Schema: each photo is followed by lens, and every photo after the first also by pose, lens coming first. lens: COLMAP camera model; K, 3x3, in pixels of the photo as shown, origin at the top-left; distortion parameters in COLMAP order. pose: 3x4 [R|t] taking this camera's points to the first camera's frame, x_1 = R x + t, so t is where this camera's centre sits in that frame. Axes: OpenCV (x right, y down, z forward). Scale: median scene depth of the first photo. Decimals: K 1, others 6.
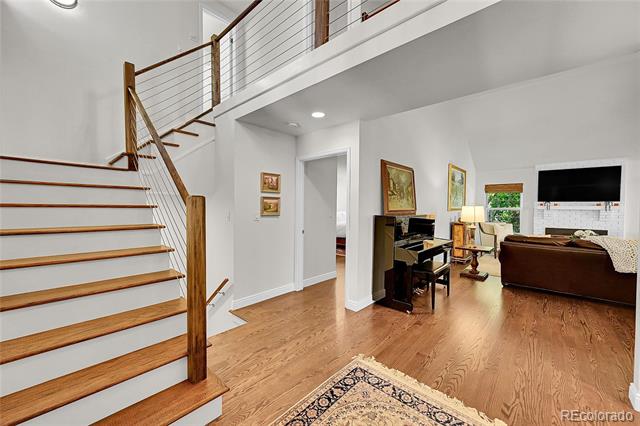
lens RADIAL K [[253.0, 0, 320.0], [0, 253.0, 213.0], [0, 0, 1]] dist [-0.001118, -0.000250]
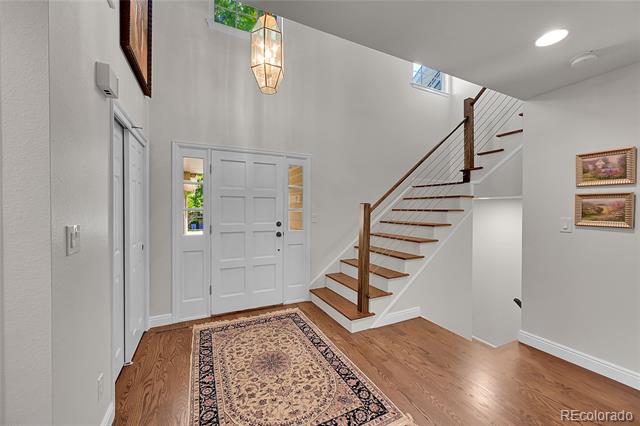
lens RADIAL K [[253.0, 0, 320.0], [0, 253.0, 213.0], [0, 0, 1]] dist [-0.001118, -0.000250]
pose [[-0.372934, 0.001864, -0.927856, 0.573591], [-0.033163, 0.999332, 0.015337, -0.007411], [0.927265, 0.036490, -0.372623, 0.645684]]
